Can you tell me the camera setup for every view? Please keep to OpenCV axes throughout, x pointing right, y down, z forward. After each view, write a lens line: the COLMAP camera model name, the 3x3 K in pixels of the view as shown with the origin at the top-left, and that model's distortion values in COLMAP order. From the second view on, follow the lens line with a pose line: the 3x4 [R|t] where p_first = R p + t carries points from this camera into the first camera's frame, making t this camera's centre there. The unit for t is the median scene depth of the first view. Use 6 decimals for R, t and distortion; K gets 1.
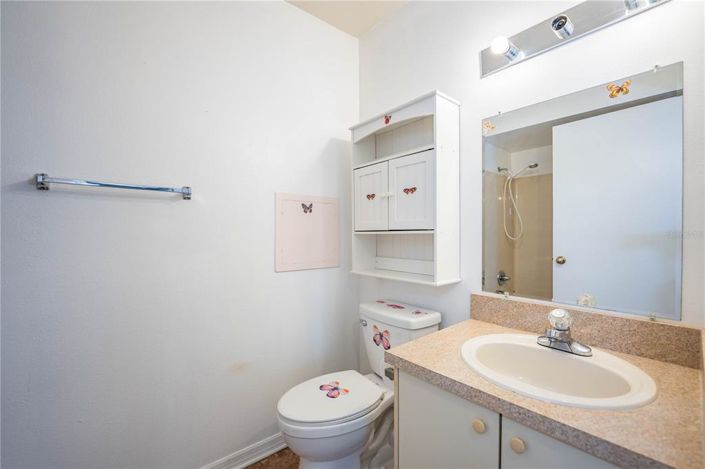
lens RADIAL K [[299.6, 0, 352.5], [0, 299.6, 234.5], [0, 0, 1]] dist [-0.019492, 0.000738]
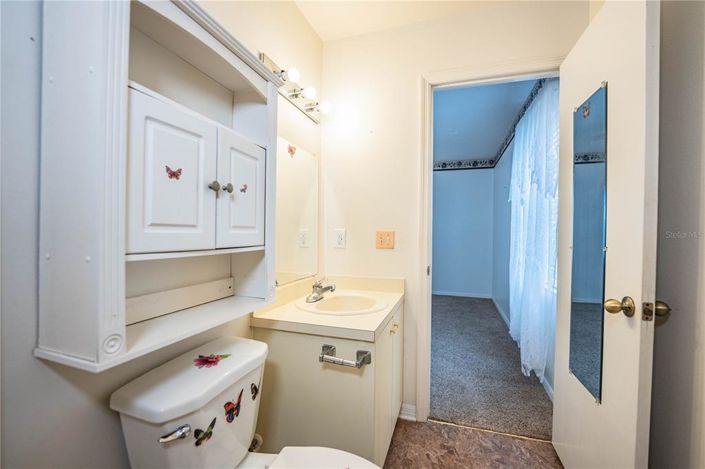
lens RADIAL K [[299.6, 0, 352.5], [0, 299.6, 234.5], [0, 0, 1]] dist [-0.019492, 0.000738]
pose [[-0.534586, -0.008515, 0.845071, -0.509851], [-0.006486, 0.999961, 0.005973, -0.049042], [-0.845089, -0.002288, -0.534621, 1.142481]]
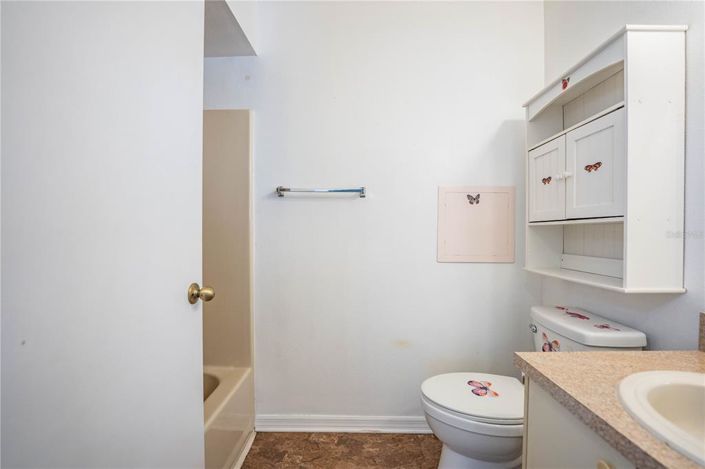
lens RADIAL K [[299.6, 0, 352.5], [0, 299.6, 234.5], [0, 0, 1]] dist [-0.019492, 0.000738]
pose [[0.761339, 0.011825, -0.648246, 0.212516], [-0.010156, 0.999929, 0.006312, 0.028576], [0.648275, 0.001778, 0.761405, 0.014623]]
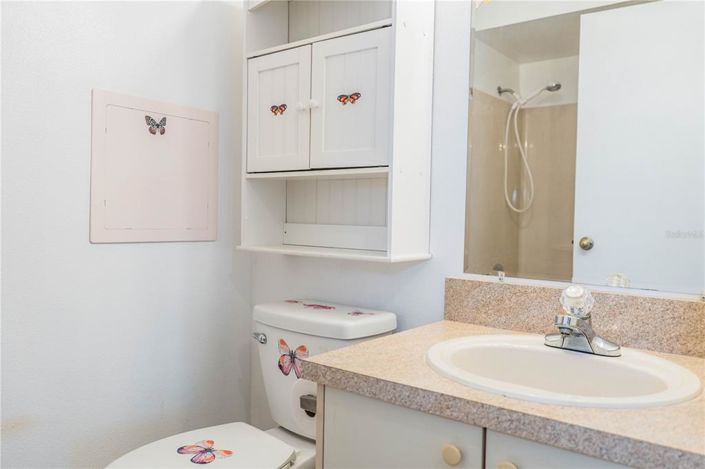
lens RADIAL K [[569.9, 0, 352.7], [0, 569.9, 228.4], [0, 0, 1]] dist [-0.003768, -0.003405]
pose [[0.978437, 0.020092, 0.205564, -0.018235], [-0.024368, 0.999536, 0.018293, 0.078625], [-0.205101, -0.022908, 0.978473, -0.063636]]
